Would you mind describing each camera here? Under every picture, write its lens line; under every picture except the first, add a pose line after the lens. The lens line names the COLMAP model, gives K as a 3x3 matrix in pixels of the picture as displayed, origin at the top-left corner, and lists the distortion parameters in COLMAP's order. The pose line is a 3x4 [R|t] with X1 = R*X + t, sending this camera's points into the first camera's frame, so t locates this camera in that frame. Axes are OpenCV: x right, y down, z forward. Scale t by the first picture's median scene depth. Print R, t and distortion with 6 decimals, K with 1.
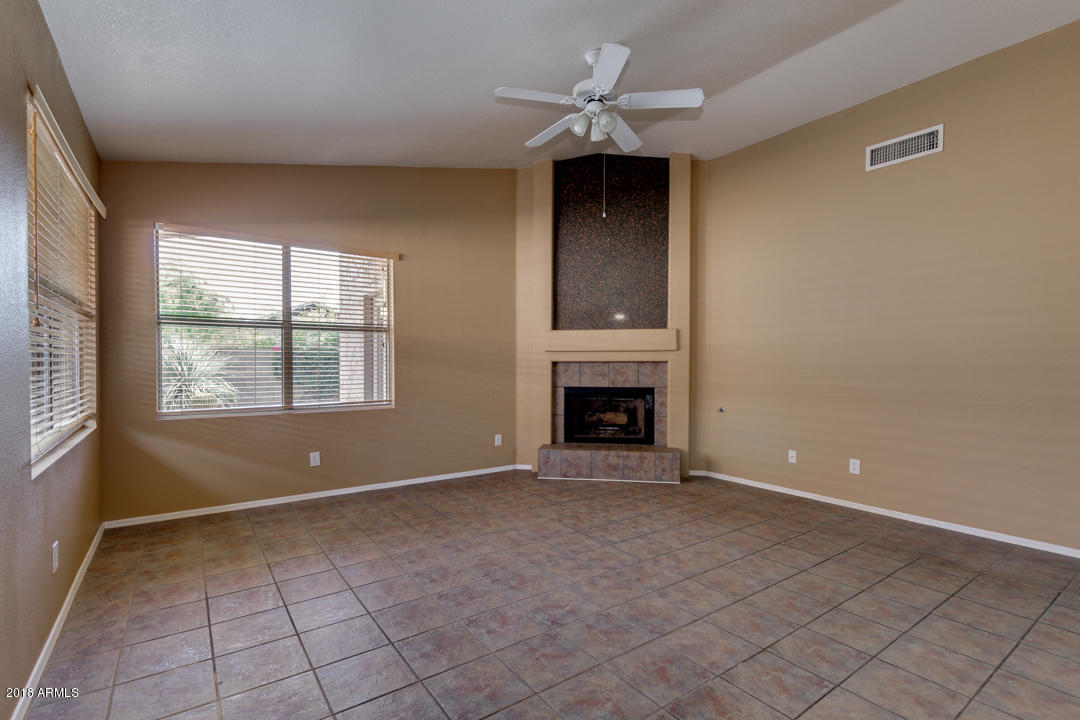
lens RADIAL K [[505.6, 0, 543.4], [0, 505.6, 363.5], [0, 0, 1]] dist [0.010106, -0.003805]
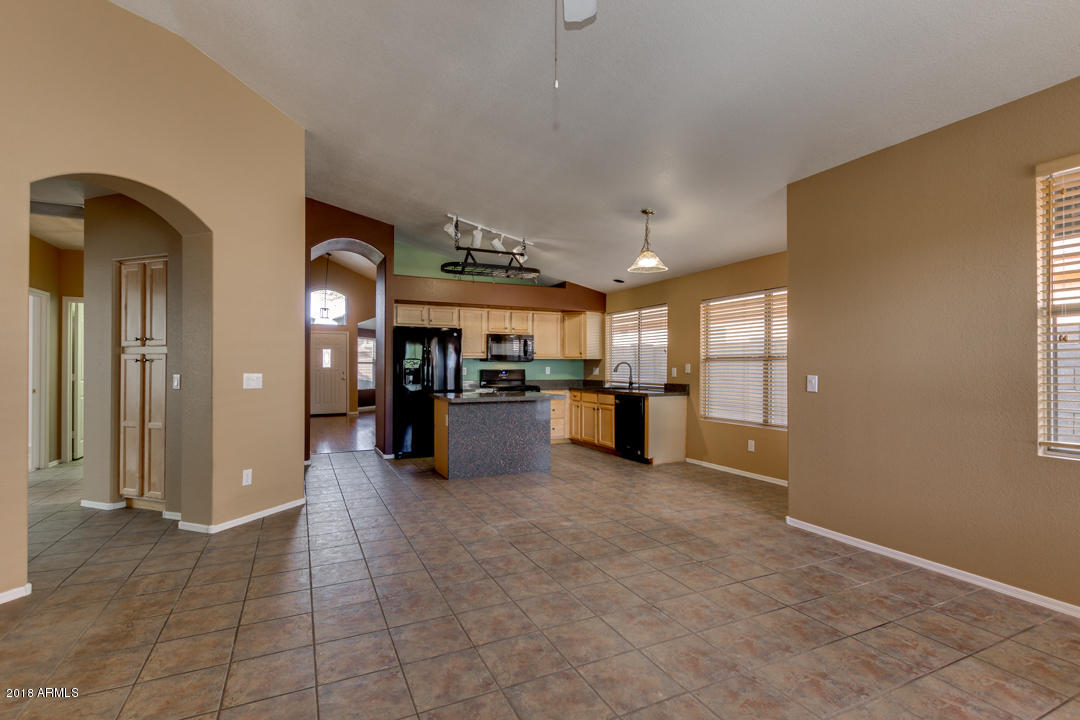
lens RADIAL K [[505.6, 0, 550.6], [0, 505.6, 358.6], [0, 0, 1]] dist [0.010106, -0.003805]
pose [[-0.987484, -0.000895, 0.157715, 0.036381], [-0.003315, 0.999881, -0.015082, -0.004433], [-0.157683, -0.015416, -0.987370, 1.302468]]
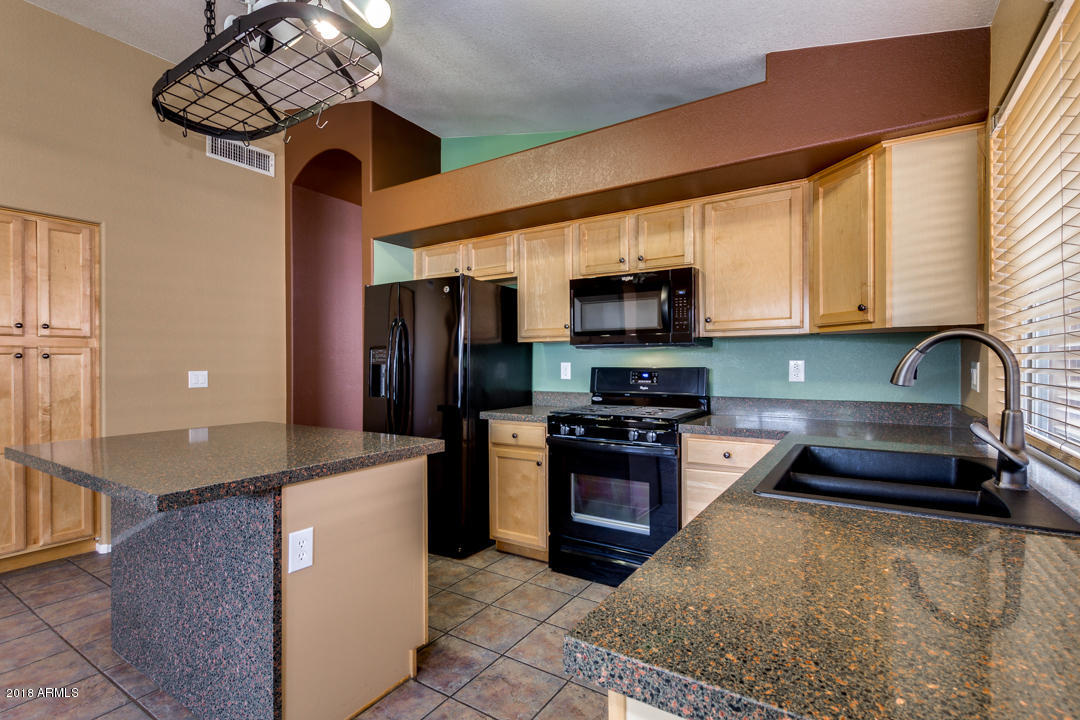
lens RADIAL K [[505.6, 0, 537.9], [0, 505.6, 363.3], [0, 0, 1]] dist [0.010106, -0.003805]
pose [[-0.352263, -0.004132, 0.935892, -0.154810], [0.005885, 0.999961, 0.006630, -0.003721], [-0.935882, 0.007843, -0.352225, -0.312623]]
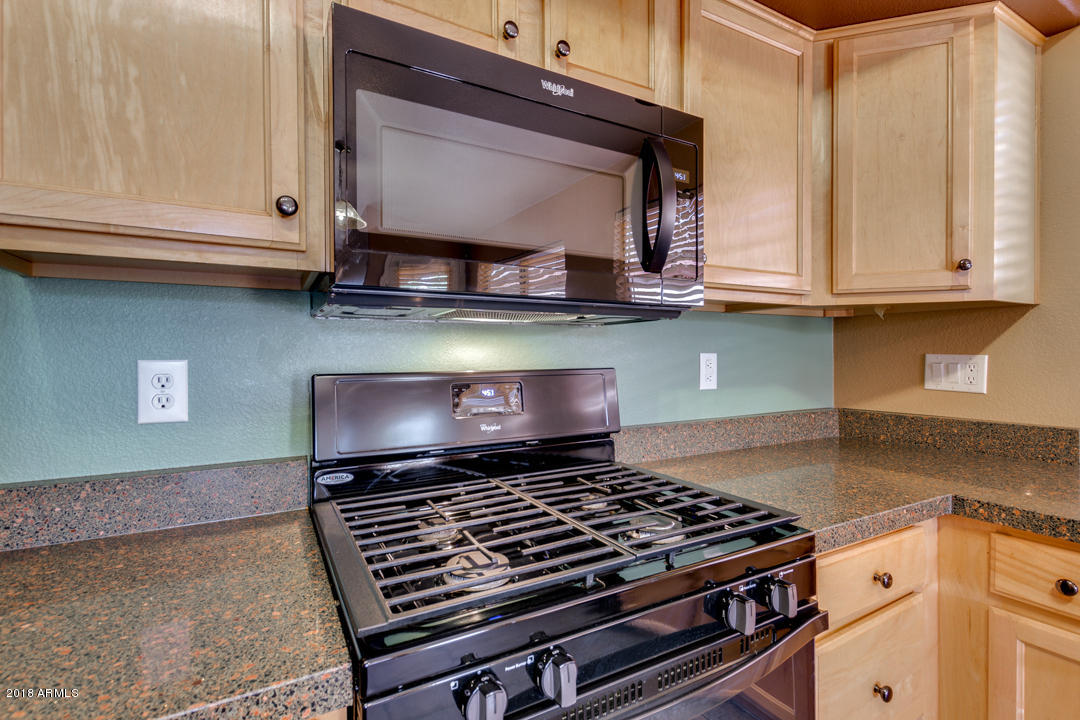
lens RADIAL K [[505.6, 0, 524.0], [0, 505.6, 359.1], [0, 0, 1]] dist [0.010106, -0.003805]
pose [[-0.990633, 0.007144, 0.136368, 0.501941], [0.007582, 0.999968, 0.002689, 0.001491], [-0.136344, 0.003698, -0.990655, -0.469630]]
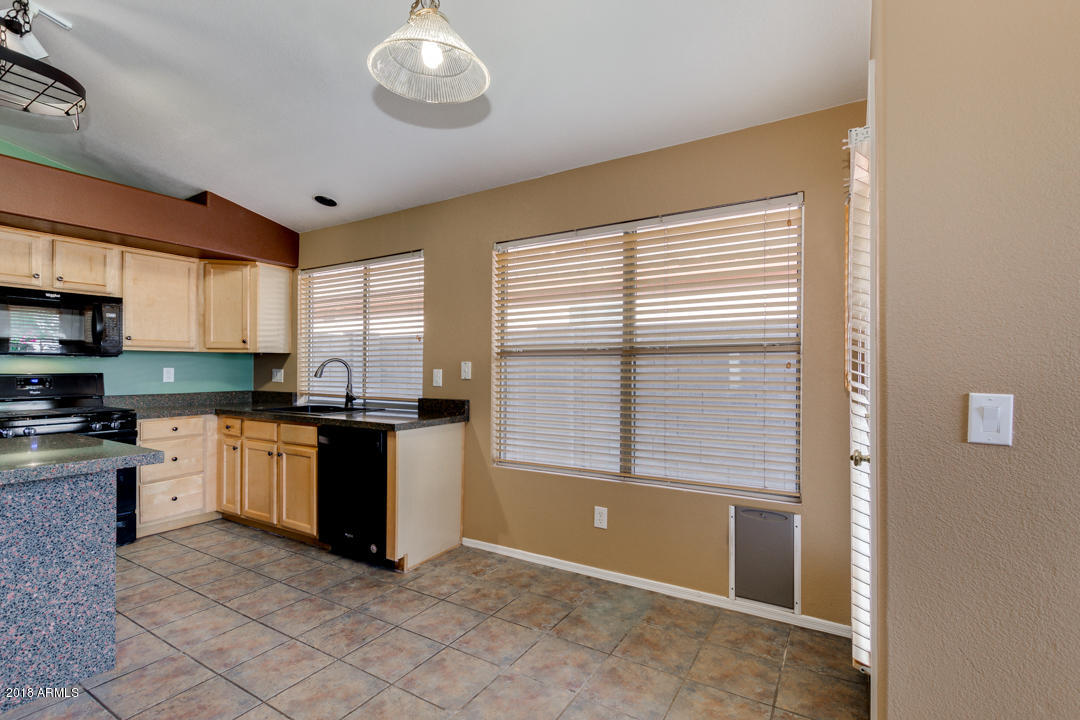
lens RADIAL K [[505.6, 0, 540.5], [0, 505.6, 366.1], [0, 0, 1]] dist [0.010106, -0.003805]
pose [[-0.924215, -0.003200, -0.381859, 0.074063], [-0.002579, 0.999994, -0.002138, -0.004824], [0.381864, -0.000991, -0.924218, 0.422762]]
